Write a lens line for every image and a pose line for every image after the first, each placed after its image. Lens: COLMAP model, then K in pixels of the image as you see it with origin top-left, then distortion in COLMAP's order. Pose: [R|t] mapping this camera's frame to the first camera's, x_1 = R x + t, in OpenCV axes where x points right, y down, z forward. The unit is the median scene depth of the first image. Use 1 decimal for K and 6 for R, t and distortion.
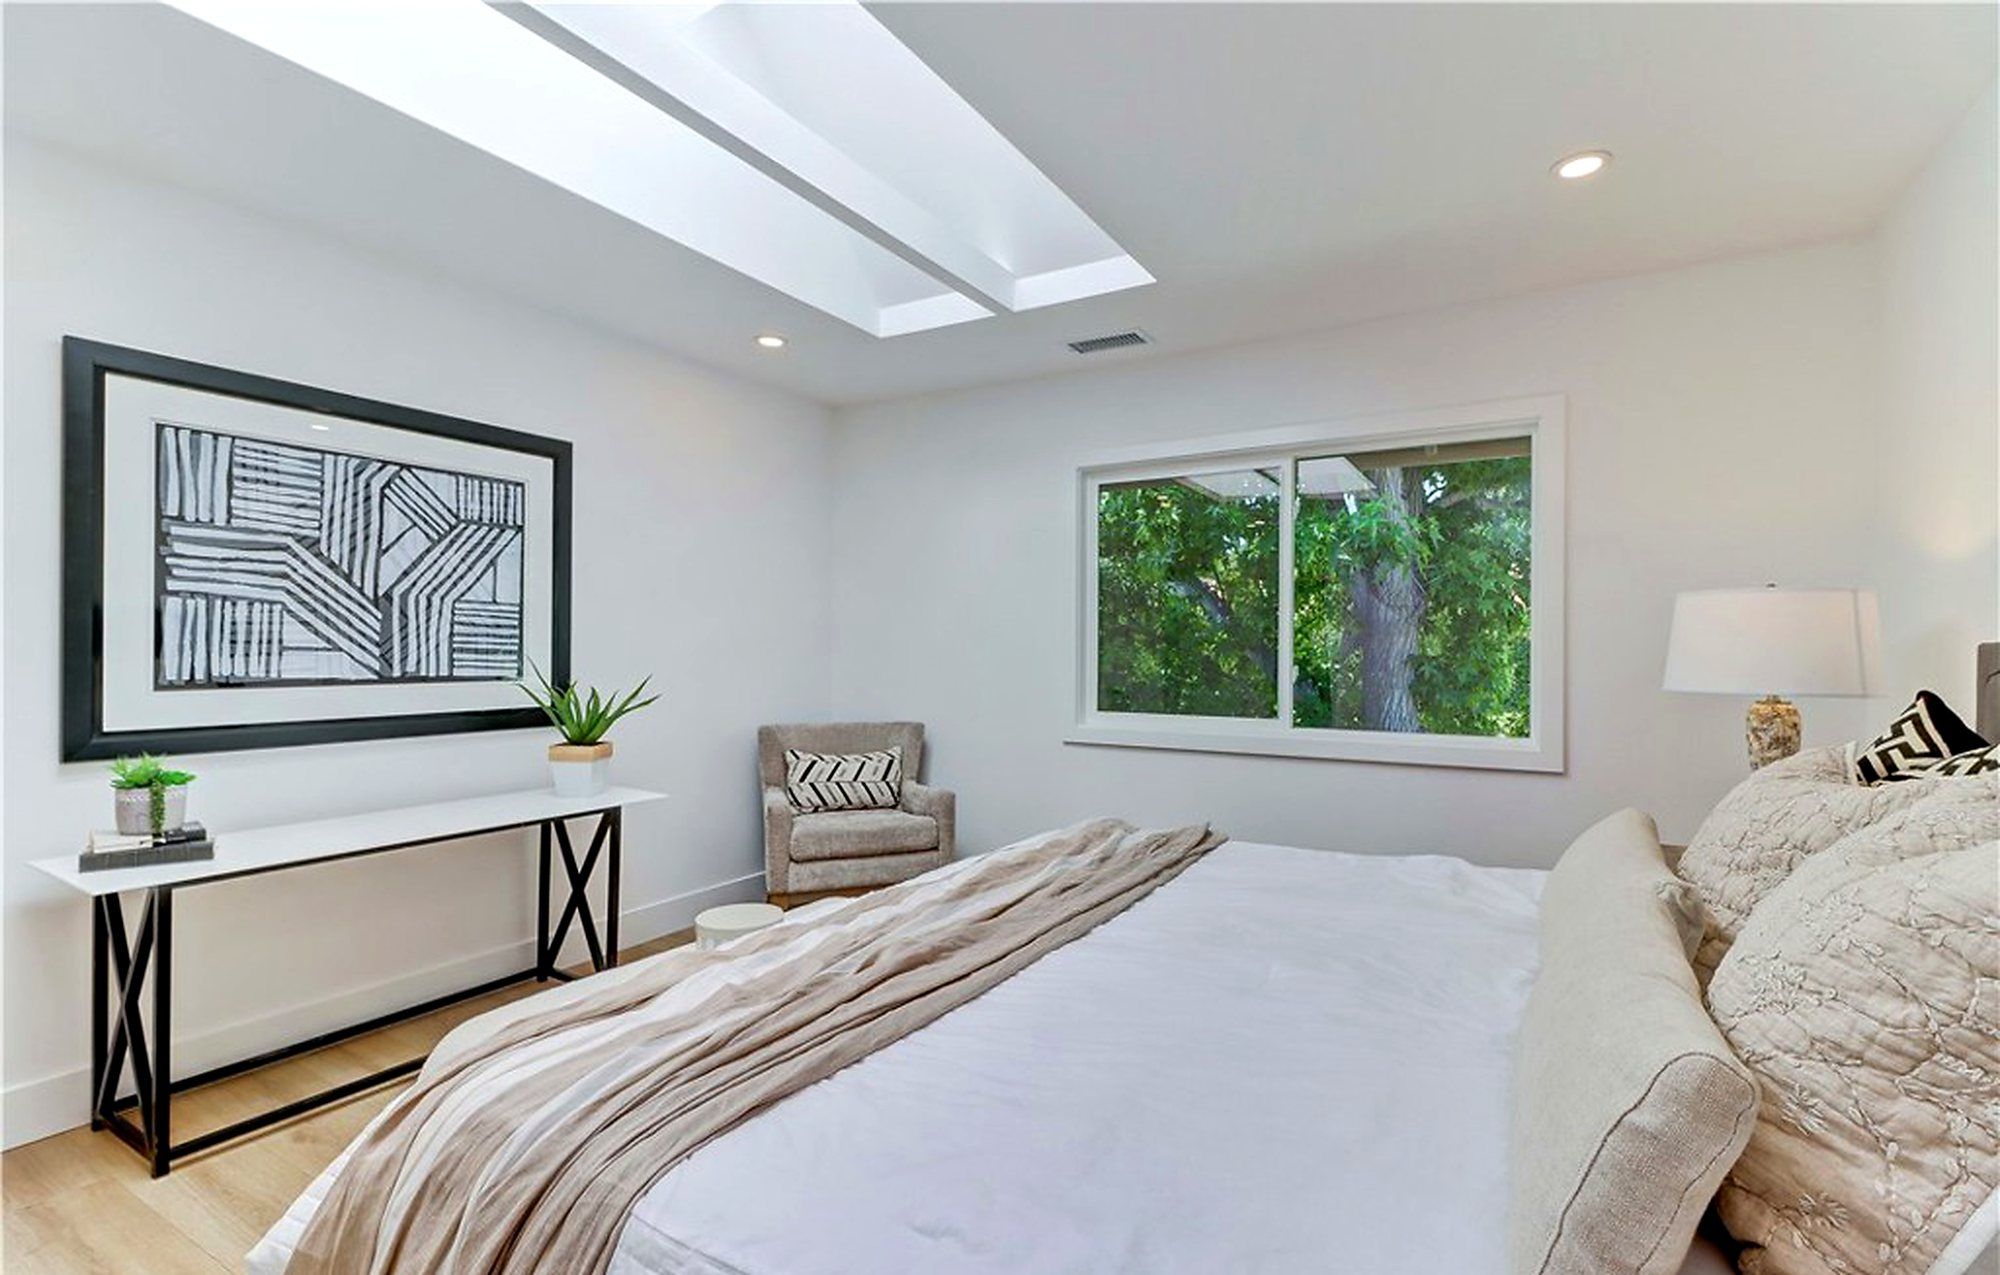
lens RADIAL K [[926.9, 0, 995.7], [0, 926.9, 640.9], [0, 0, 1]] dist [-0.000551, -0.000229]
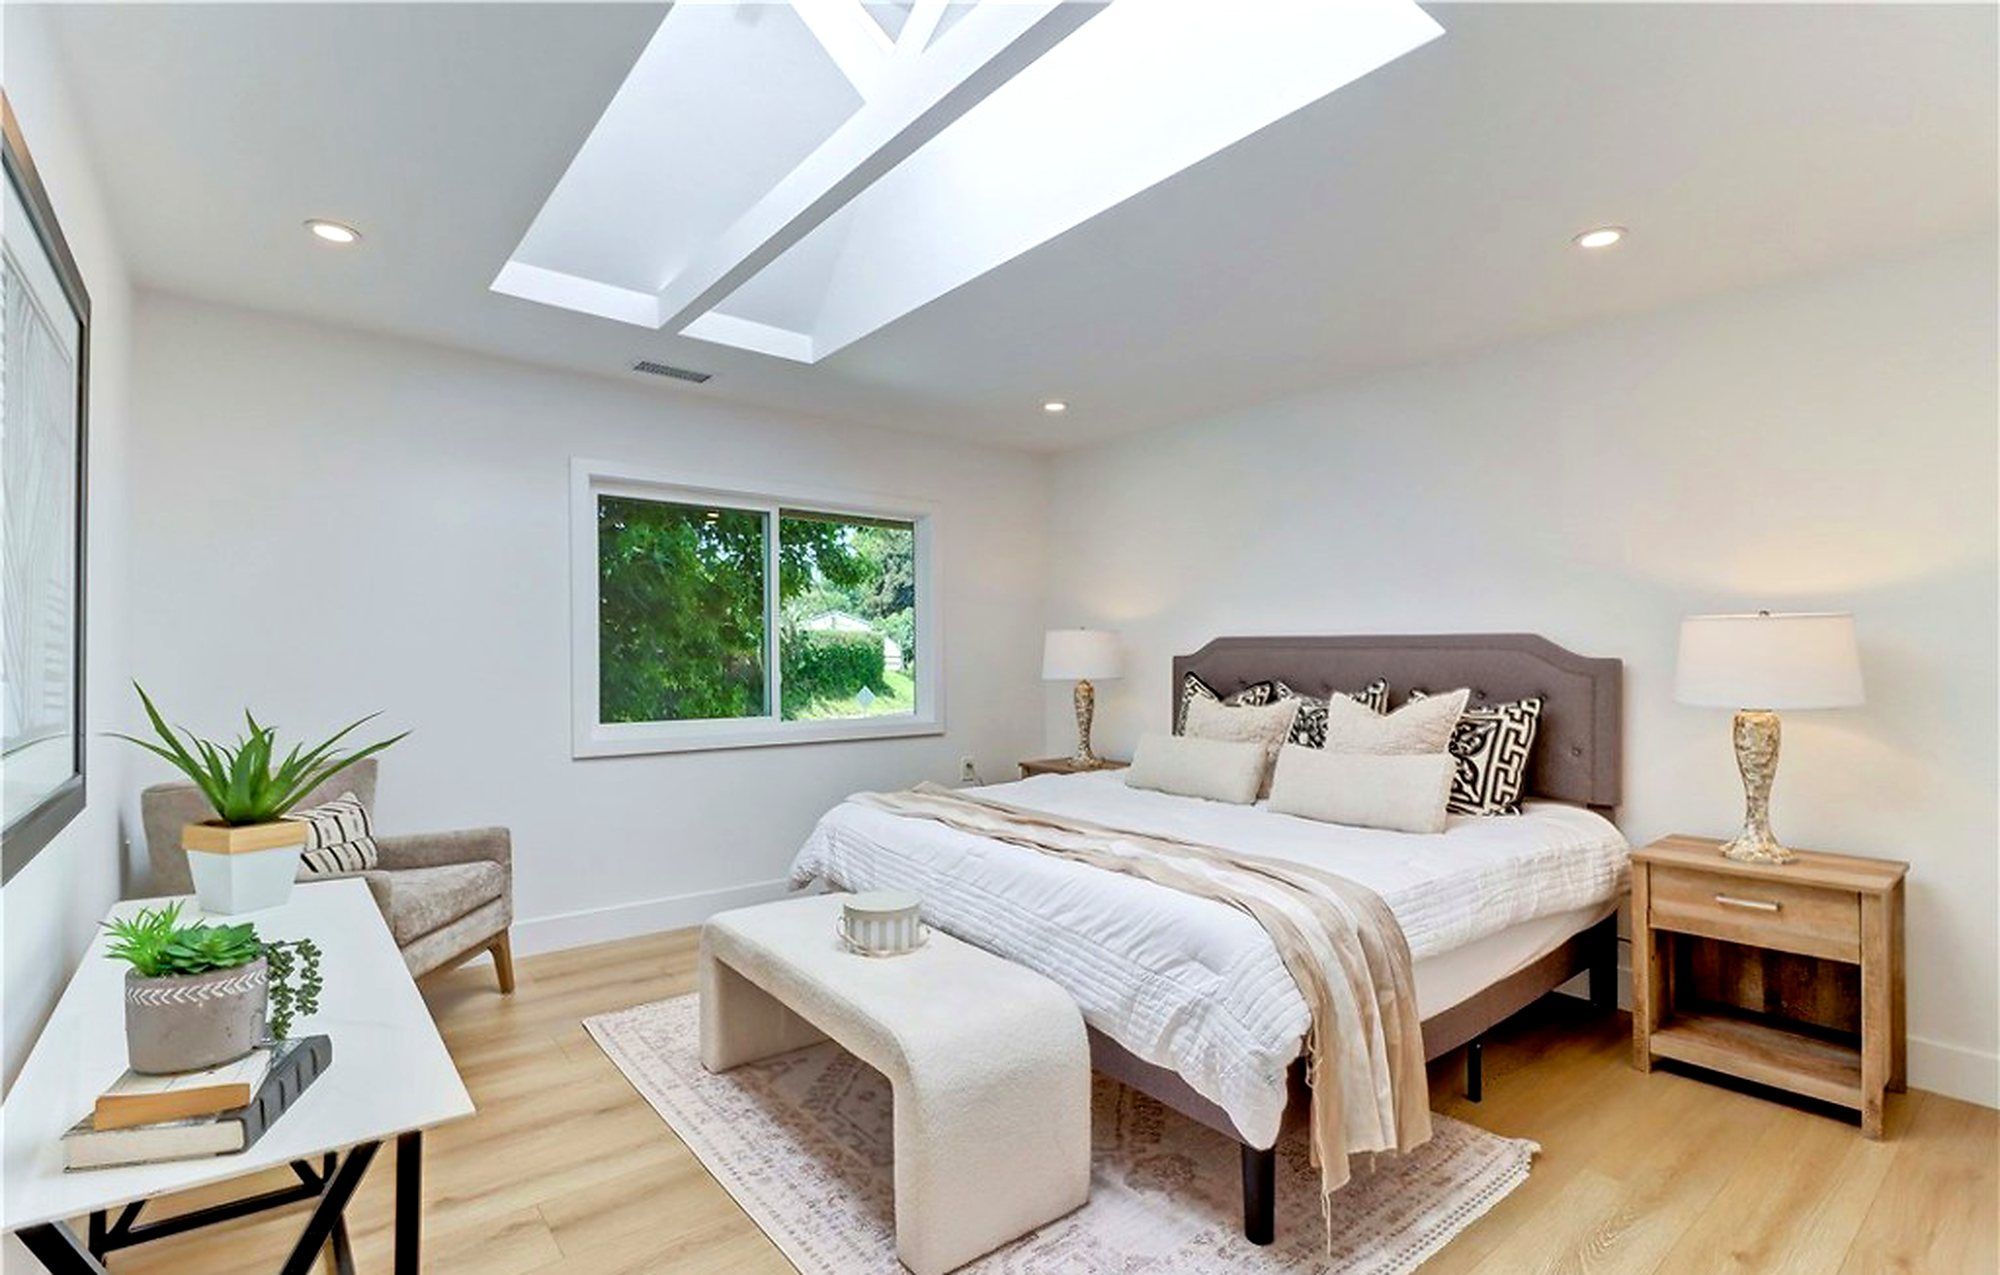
lens RADIAL K [[926.9, 0, 996.5], [0, 926.9, 645.6], [0, 0, 1]] dist [-0.000551, -0.000229]
pose [[0.333566, 0.008164, 0.942691, -0.759878], [-0.005660, 0.999962, -0.006657, -0.003642], [-0.942710, -0.003115, 0.333600, 0.299116]]
